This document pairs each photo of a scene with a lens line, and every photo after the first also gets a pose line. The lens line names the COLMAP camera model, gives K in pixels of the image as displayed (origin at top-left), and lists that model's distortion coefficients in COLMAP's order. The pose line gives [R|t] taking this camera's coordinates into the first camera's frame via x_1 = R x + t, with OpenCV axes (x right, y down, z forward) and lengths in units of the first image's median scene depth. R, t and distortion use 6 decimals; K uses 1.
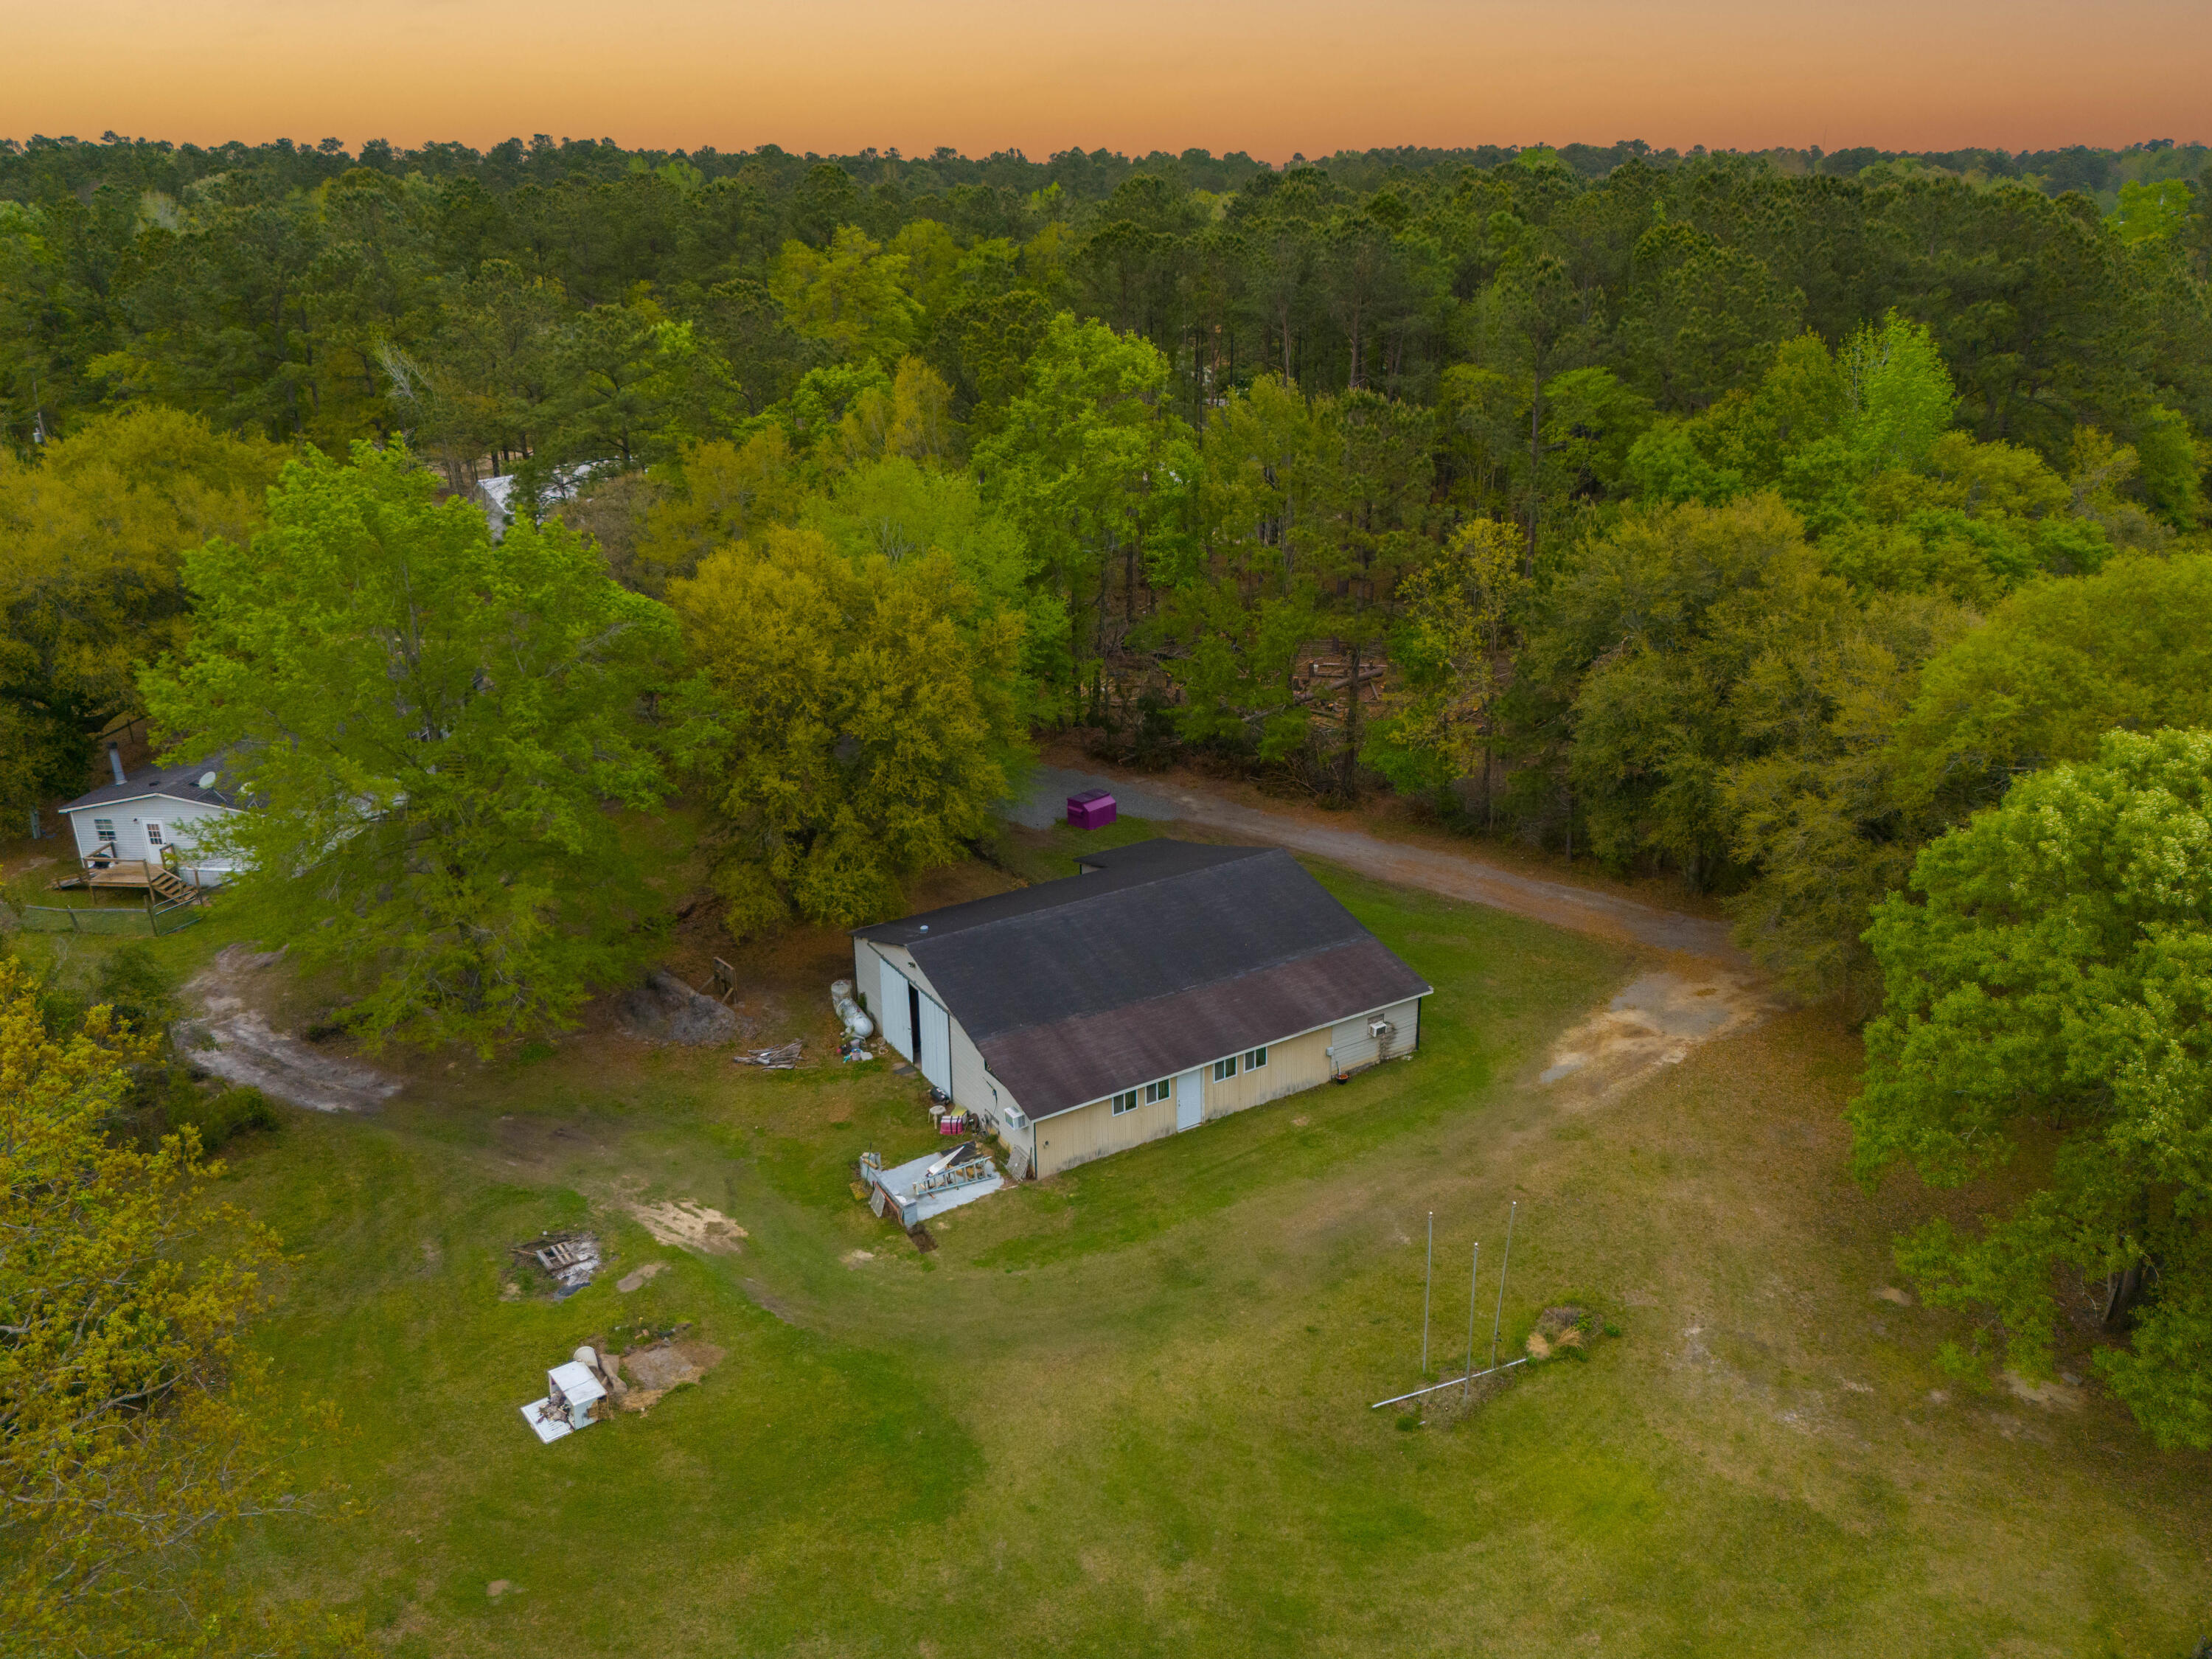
lens RADIAL K [[1712.0, 0, 1167.3], [0, 1712.0, 866.9], [0, 0, 1]] dist [0.066965, -0.062114]
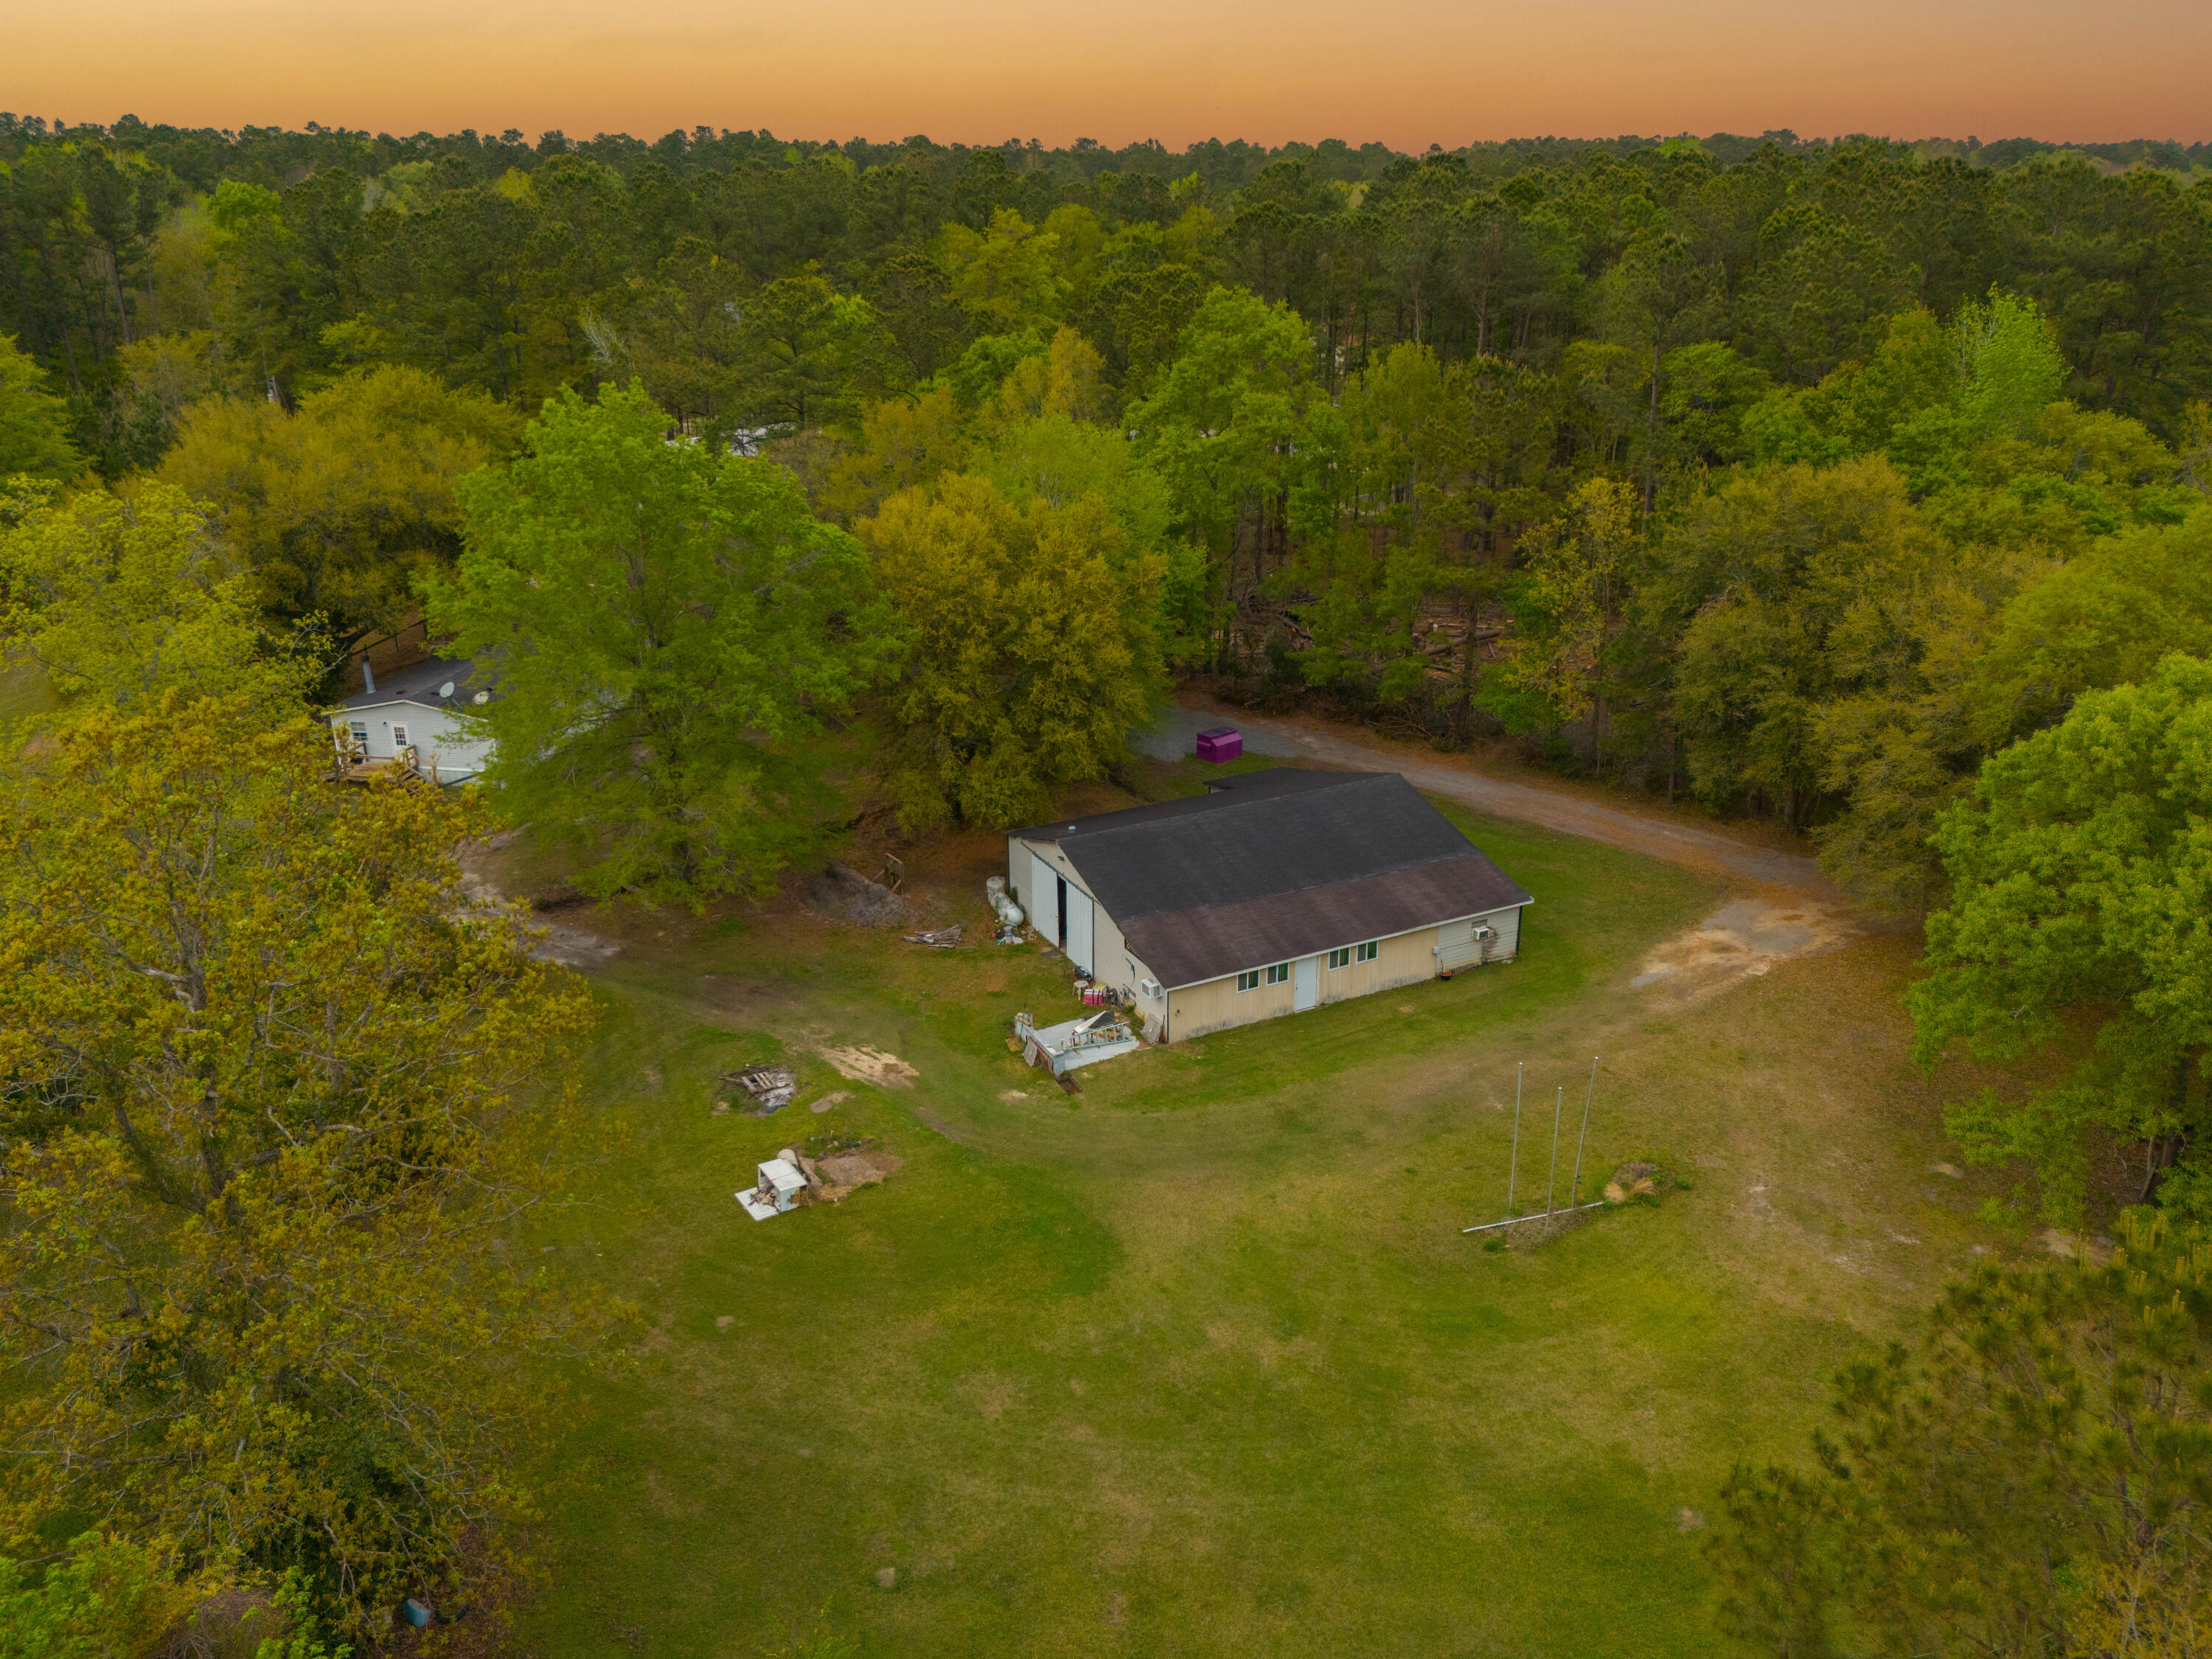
lens RADIAL K [[1712.0, 0, 1134.0], [0, 1712.0, 857.8], [0, 0, 1]] dist [0.066965, -0.062114]
pose [[0.995977, 0.035482, -0.082291, -0.009046], [-0.035523, 0.999368, 0.000961, 0.051424], [0.082273, 0.001967, 0.996608, -0.108368]]
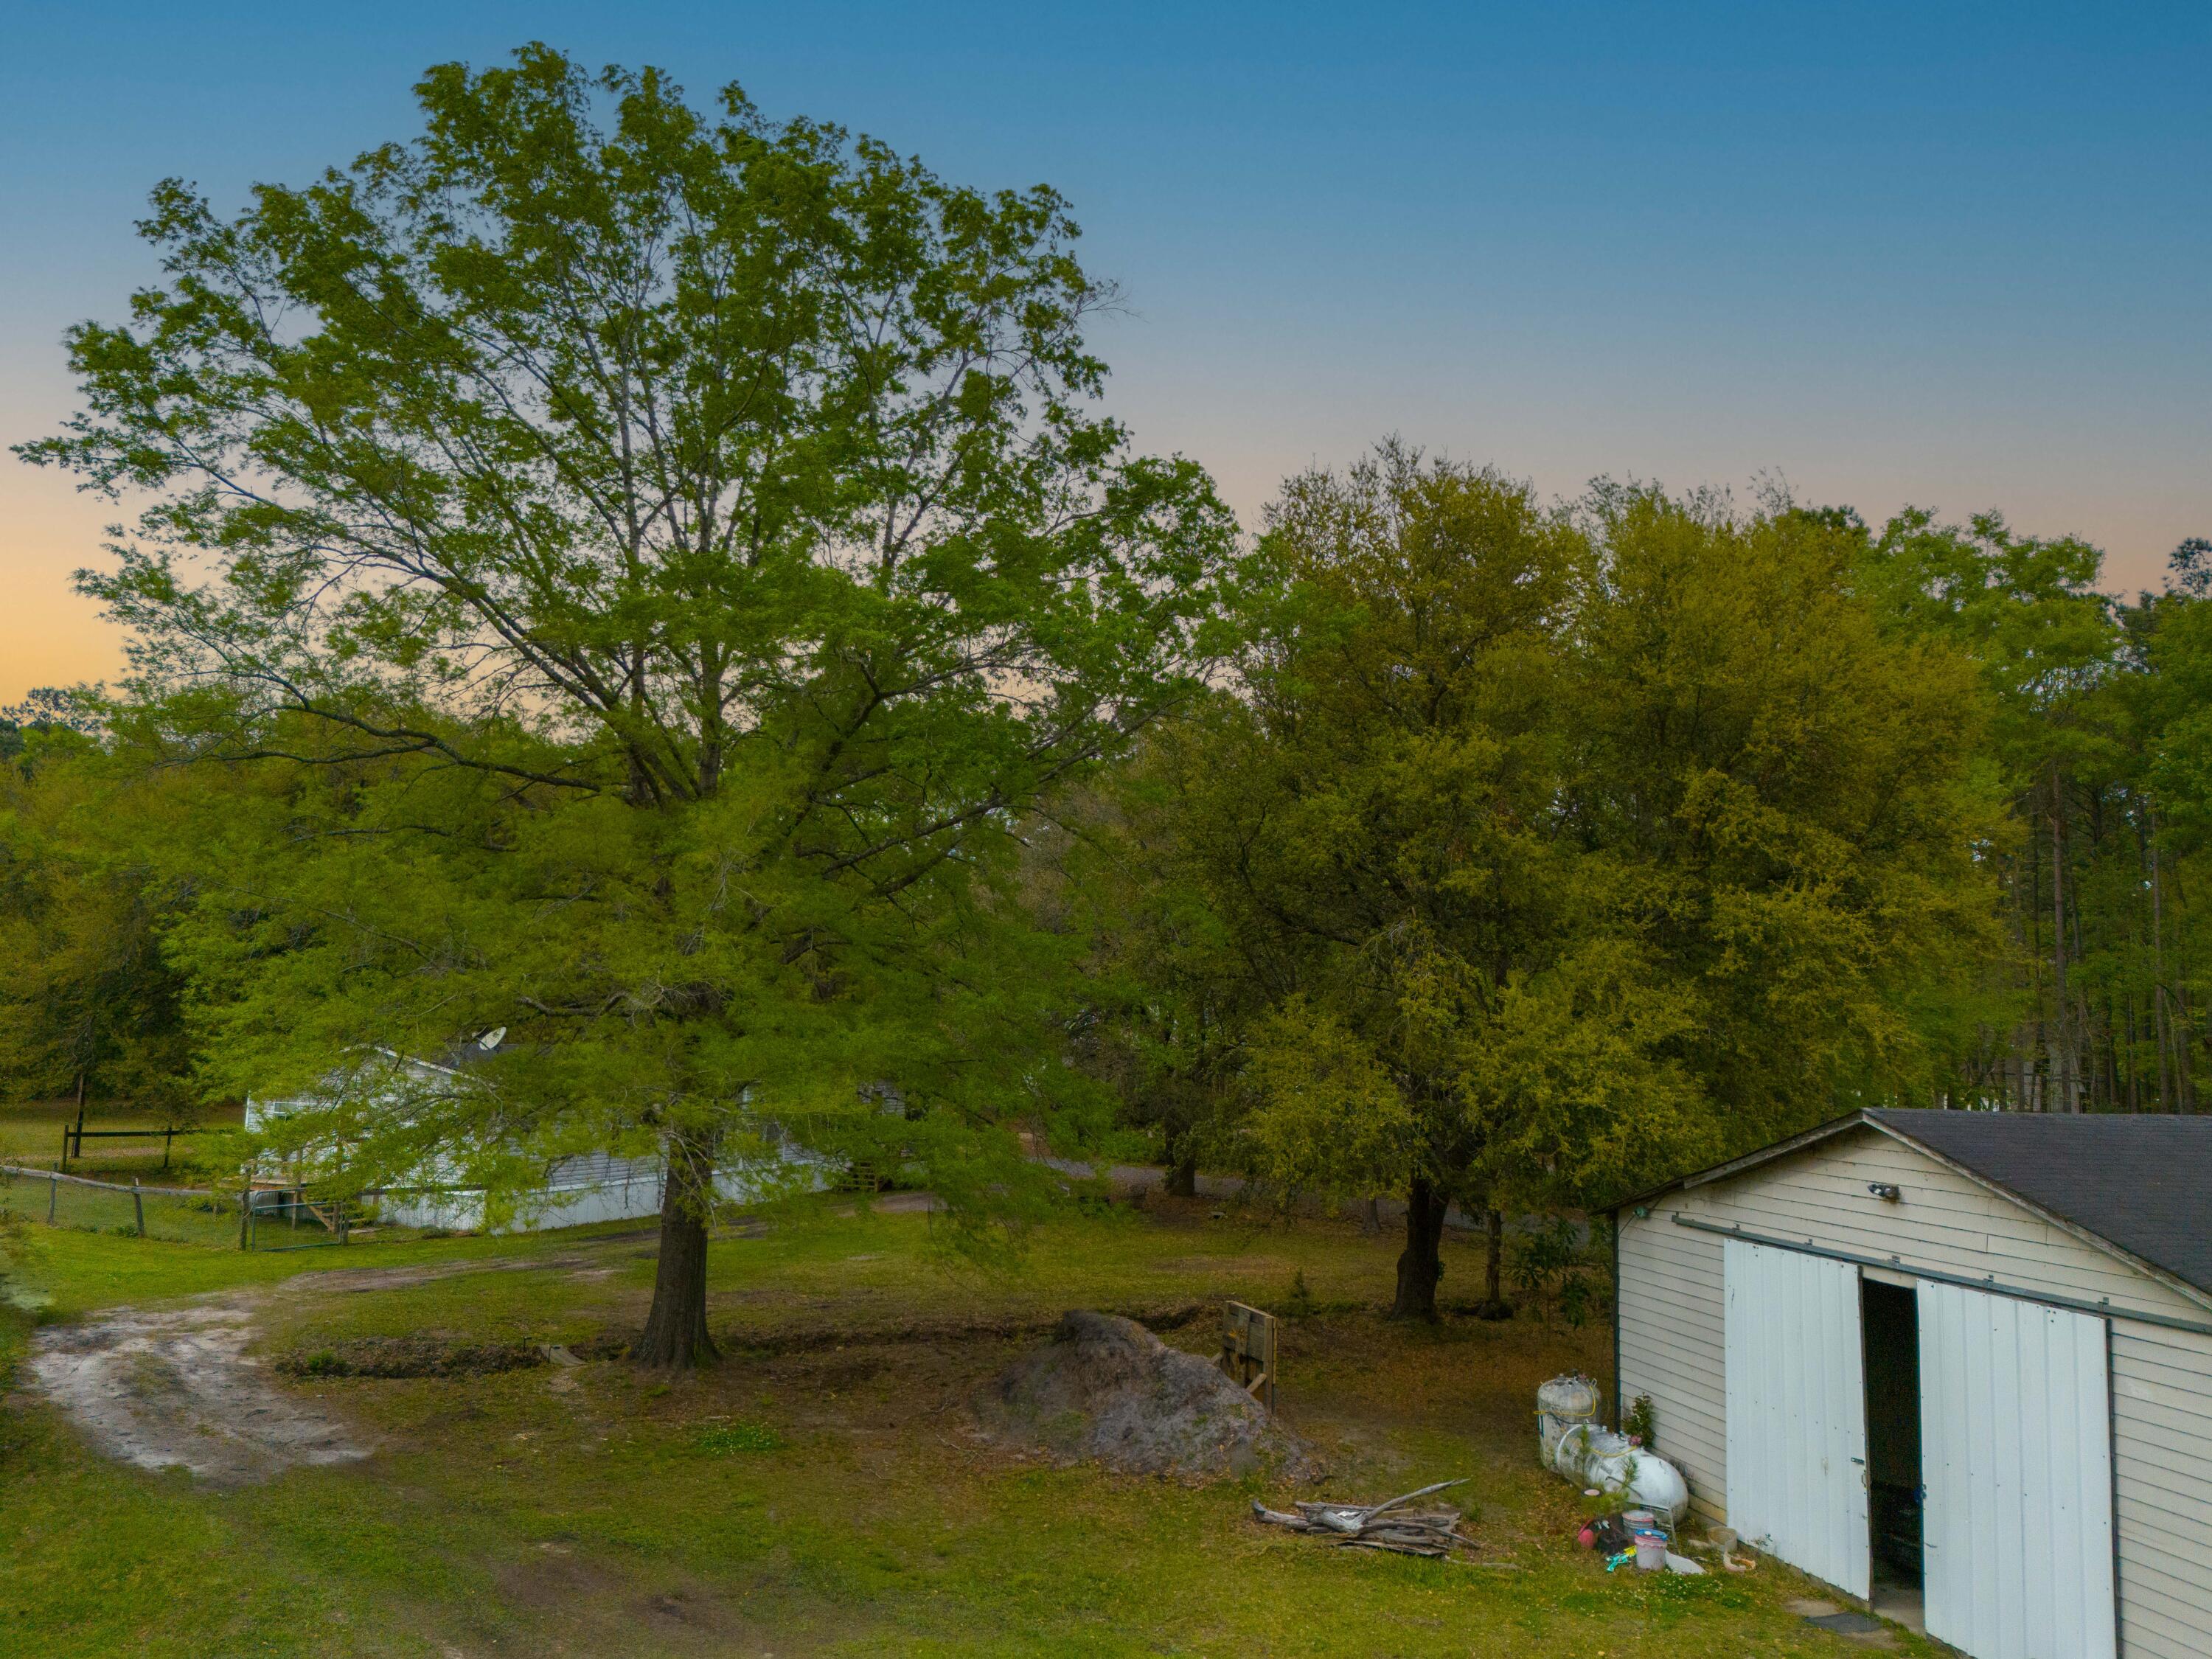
lens RADIAL K [[1712.0, 0, 1112.6], [0, 1712.0, 836.9], [0, 0, 1]] dist [0.066965, -0.062114]
pose [[0.938966, -0.013354, -0.343752, -0.160514], [-0.145168, 0.890539, -0.431123, 0.139229], [0.311881, 0.454711, 0.834247, 0.651659]]
